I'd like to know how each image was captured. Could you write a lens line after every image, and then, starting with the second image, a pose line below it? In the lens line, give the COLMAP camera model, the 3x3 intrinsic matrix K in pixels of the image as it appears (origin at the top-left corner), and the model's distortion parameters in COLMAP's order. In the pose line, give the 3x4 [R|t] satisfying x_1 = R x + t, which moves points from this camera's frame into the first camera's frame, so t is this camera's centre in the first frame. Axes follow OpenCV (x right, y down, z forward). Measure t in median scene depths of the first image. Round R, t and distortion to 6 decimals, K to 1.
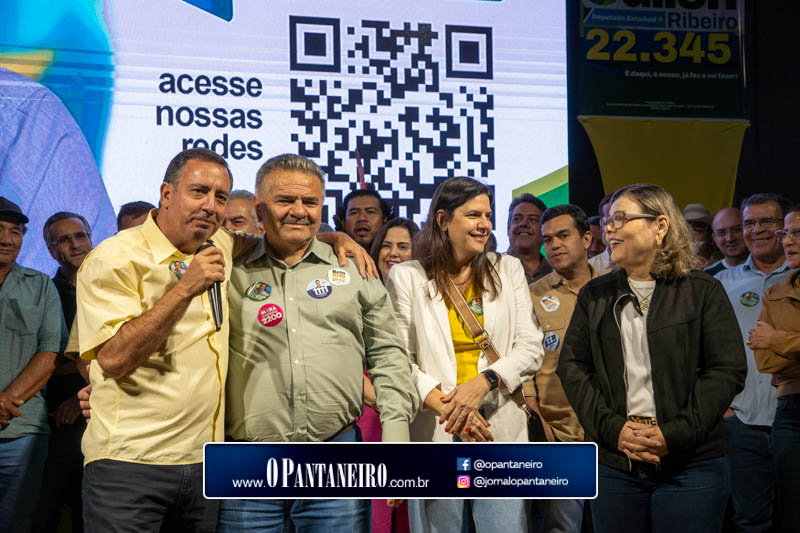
lens RADIAL K [[1114.3, 0, 393.7], [0, 1114.3, 266.6], [0, 0, 1]] dist [0.198201, 0.000000]
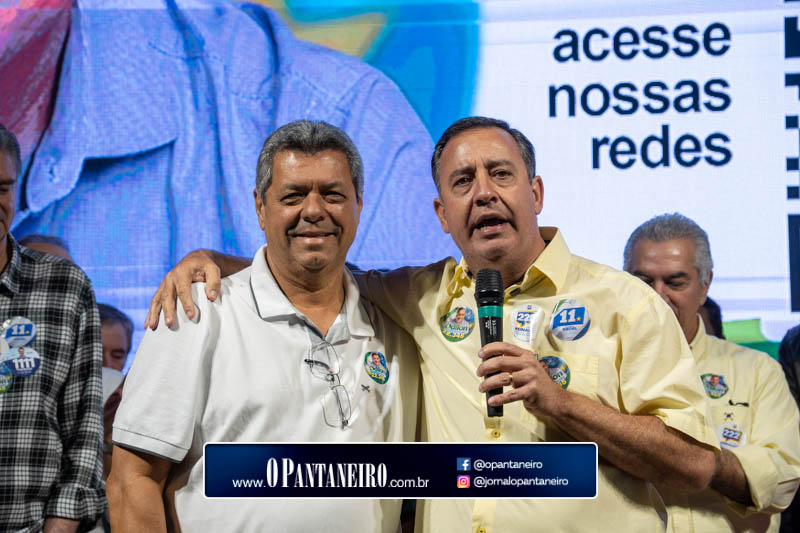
lens RADIAL K [[2341.9, 0, 397.9], [0, 2341.9, 262.7], [0, 0, 1]] dist [1.054826, 0.000000]
pose [[0.962322, -0.029415, -0.270315, 0.045378], [0.017640, 0.998791, -0.045887, 0.006327], [0.271338, 0.039390, 0.961678, -0.205953]]
